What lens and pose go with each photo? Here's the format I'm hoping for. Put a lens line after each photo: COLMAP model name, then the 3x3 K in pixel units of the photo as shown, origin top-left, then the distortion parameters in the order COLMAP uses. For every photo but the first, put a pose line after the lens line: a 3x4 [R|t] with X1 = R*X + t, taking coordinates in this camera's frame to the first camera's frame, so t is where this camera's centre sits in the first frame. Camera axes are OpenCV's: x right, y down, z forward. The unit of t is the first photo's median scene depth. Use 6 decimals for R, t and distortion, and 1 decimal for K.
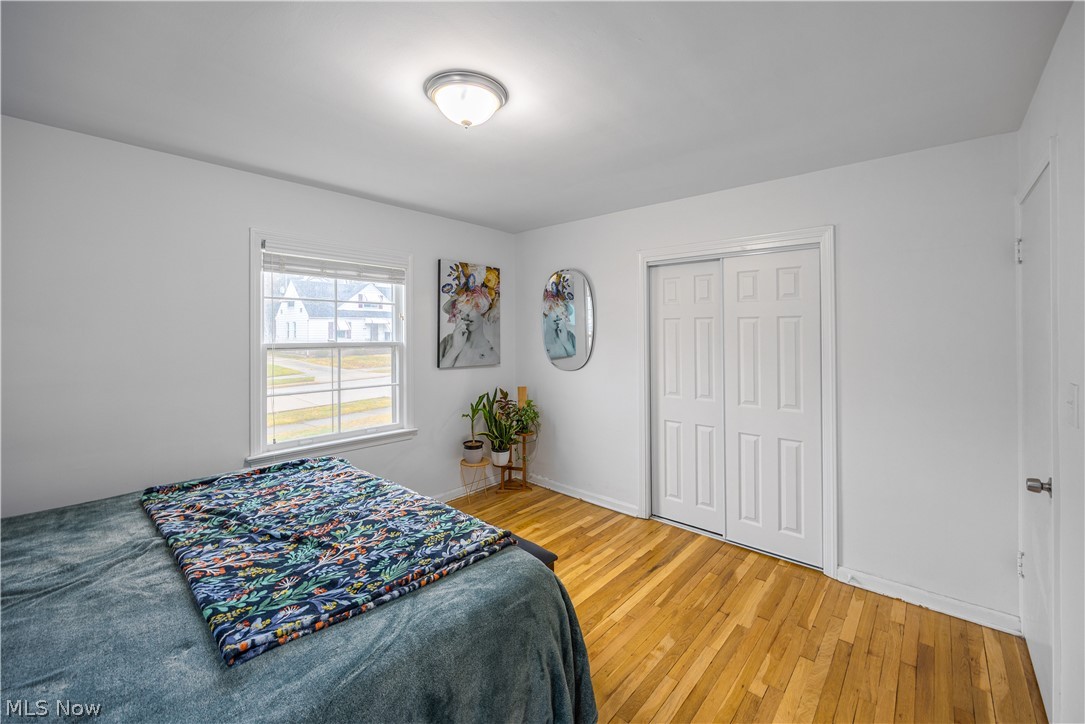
lens RADIAL K [[428.3, 0, 541.1], [0, 428.3, 330.6], [0, 0, 1]] dist [-0.001753, -0.000090]
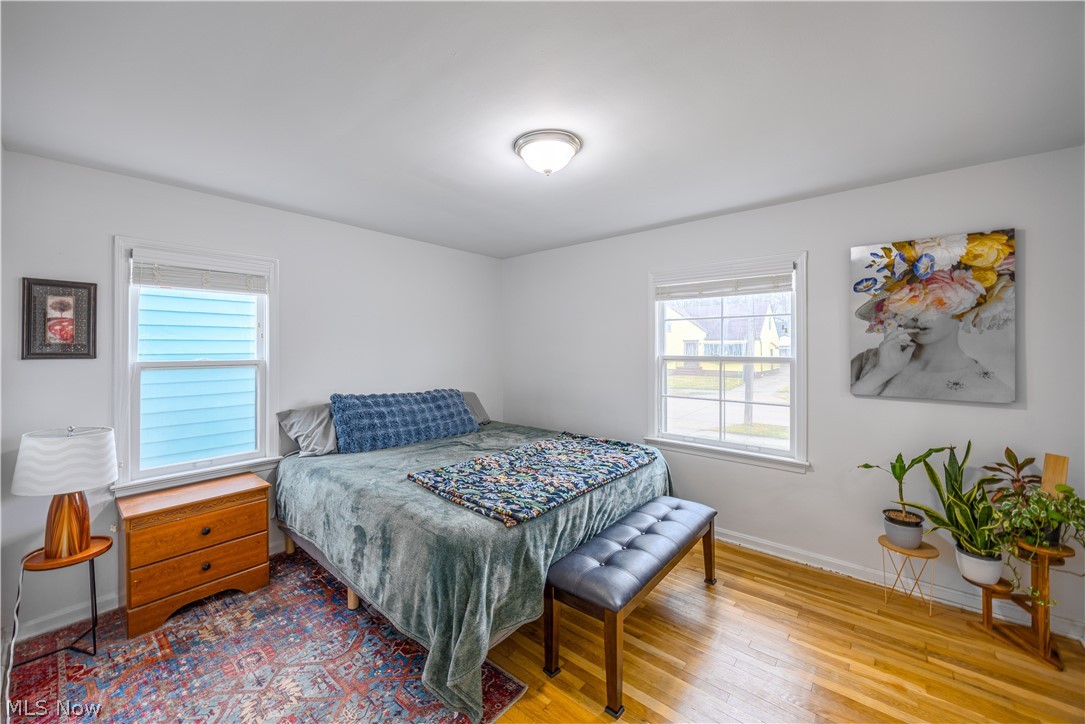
lens RADIAL K [[412.7, 0, 551.6], [0, 412.7, 348.0], [0, 0, 1]] dist [-0.000415, 0.000001]
pose [[0.046964, 0.003297, -0.998891, 0.540000], [0.010066, 0.999942, 0.003774, -0.001090], [0.998846, -0.010233, 0.046928, 0.528007]]
